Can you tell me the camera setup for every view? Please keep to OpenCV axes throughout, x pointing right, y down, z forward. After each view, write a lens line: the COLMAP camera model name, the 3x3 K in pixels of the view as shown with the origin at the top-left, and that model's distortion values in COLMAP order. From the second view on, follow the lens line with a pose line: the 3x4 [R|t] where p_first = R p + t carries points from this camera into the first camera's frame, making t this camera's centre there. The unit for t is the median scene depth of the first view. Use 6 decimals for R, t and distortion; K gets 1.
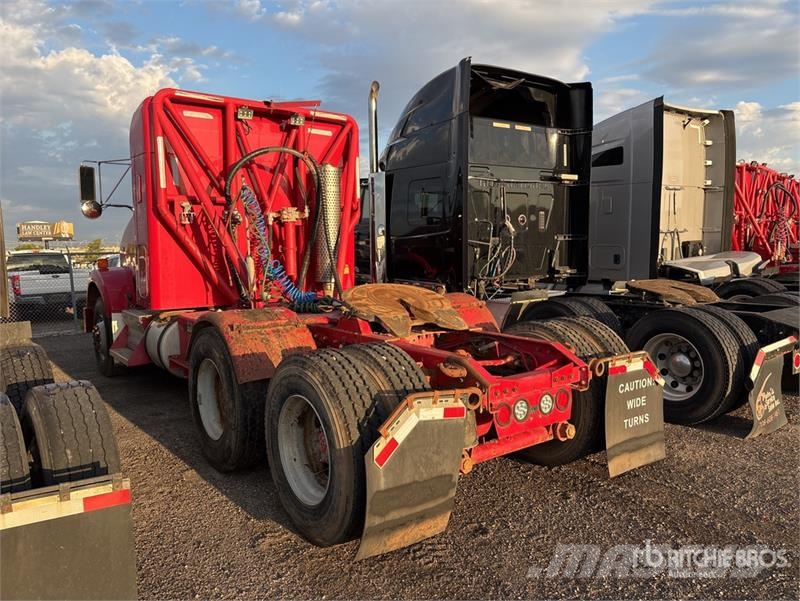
lens RADIAL K [[609.2, 0, 400.0], [0, 609.2, 300.5], [0, 0, 1]] dist [-0.005698, -0.004991]
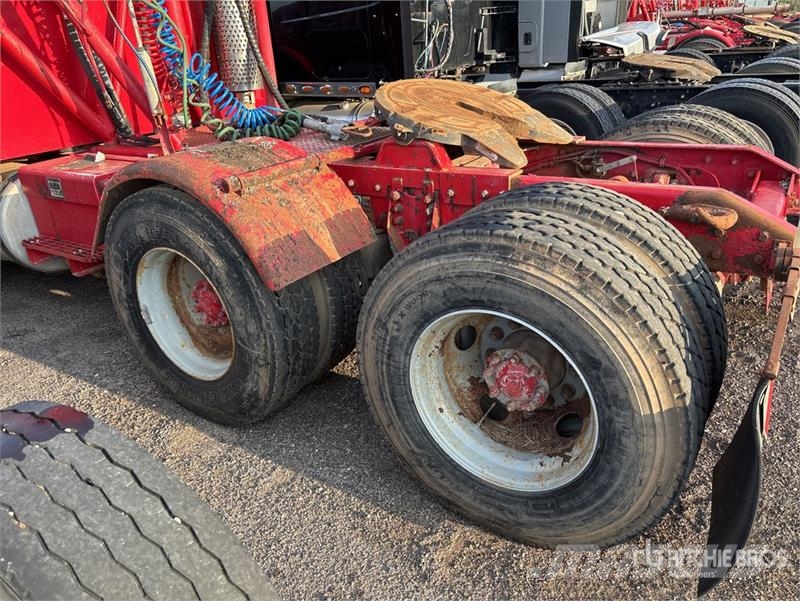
lens RADIAL K [[585.9, 0, 400.0], [0, 585.9, 300.5], [0, 0, 1]] dist [0.034428, -0.000733]
pose [[0.935024, -0.188118, 0.300568, -0.270142], [0.084920, 0.941799, 0.325273, -0.012640], [-0.344265, -0.278614, 0.896580, 0.420111]]
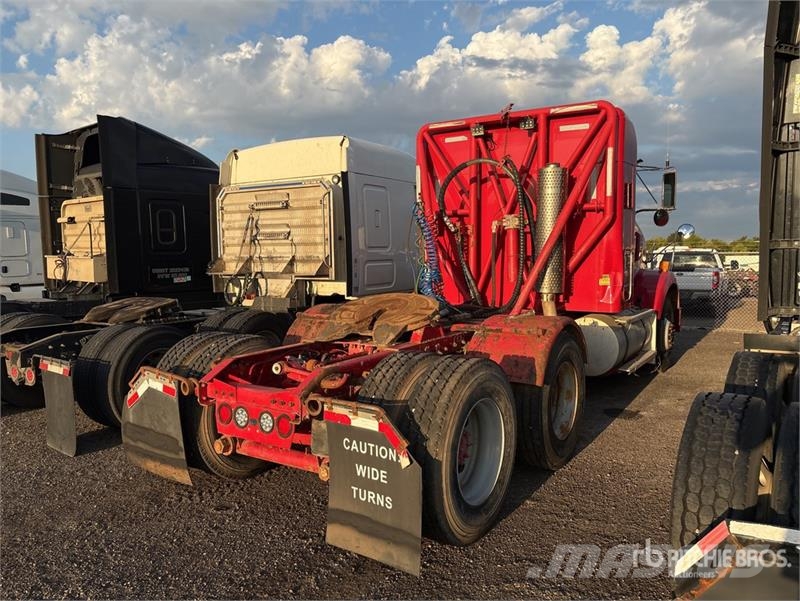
lens RADIAL K [[609.2, 0, 400.0], [0, 609.2, 300.5], [0, 0, 1]] dist [-0.005698, -0.004991]
pose [[0.320440, 0.085336, -0.943417, 1.102899], [-0.075740, 0.995053, 0.064281, -0.096580], [0.944236, 0.050856, 0.325318, 0.784947]]
